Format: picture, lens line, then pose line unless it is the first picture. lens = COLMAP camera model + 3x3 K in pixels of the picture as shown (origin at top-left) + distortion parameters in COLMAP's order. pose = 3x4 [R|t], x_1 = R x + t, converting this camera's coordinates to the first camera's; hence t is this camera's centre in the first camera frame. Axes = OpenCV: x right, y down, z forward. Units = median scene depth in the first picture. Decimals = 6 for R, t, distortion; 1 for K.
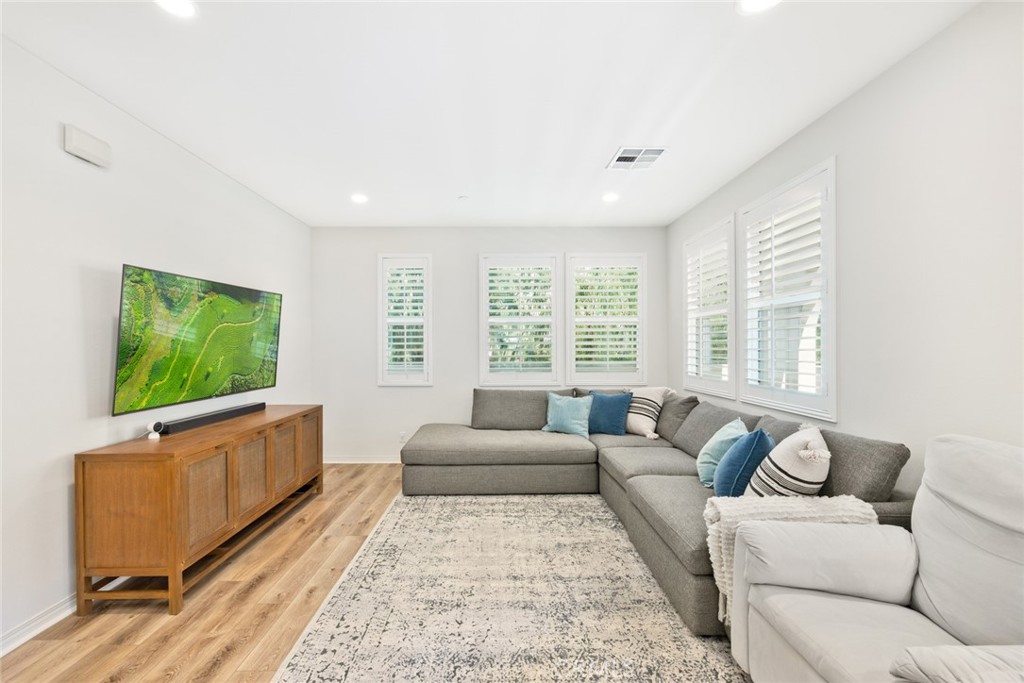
lens RADIAL K [[409.2, 0, 504.3], [0, 409.2, 341.7], [0, 0, 1]] dist [-0.000135, 0.000714]
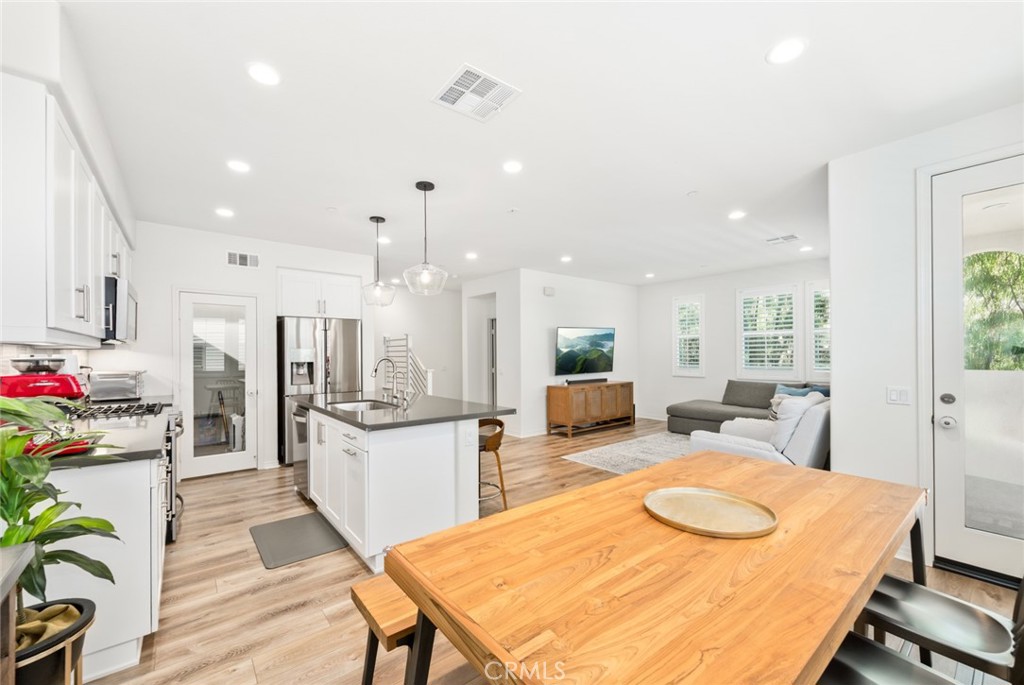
lens RADIAL K [[409.2, 0, 505.8], [0, 409.2, 351.3], [0, 0, 1]] dist [-0.000135, 0.000714]
pose [[0.605641, -0.010969, -0.795663, 0.810174], [0.012283, 0.999915, -0.004436, 0.006271], [0.795643, -0.007086, 0.605724, -0.739676]]
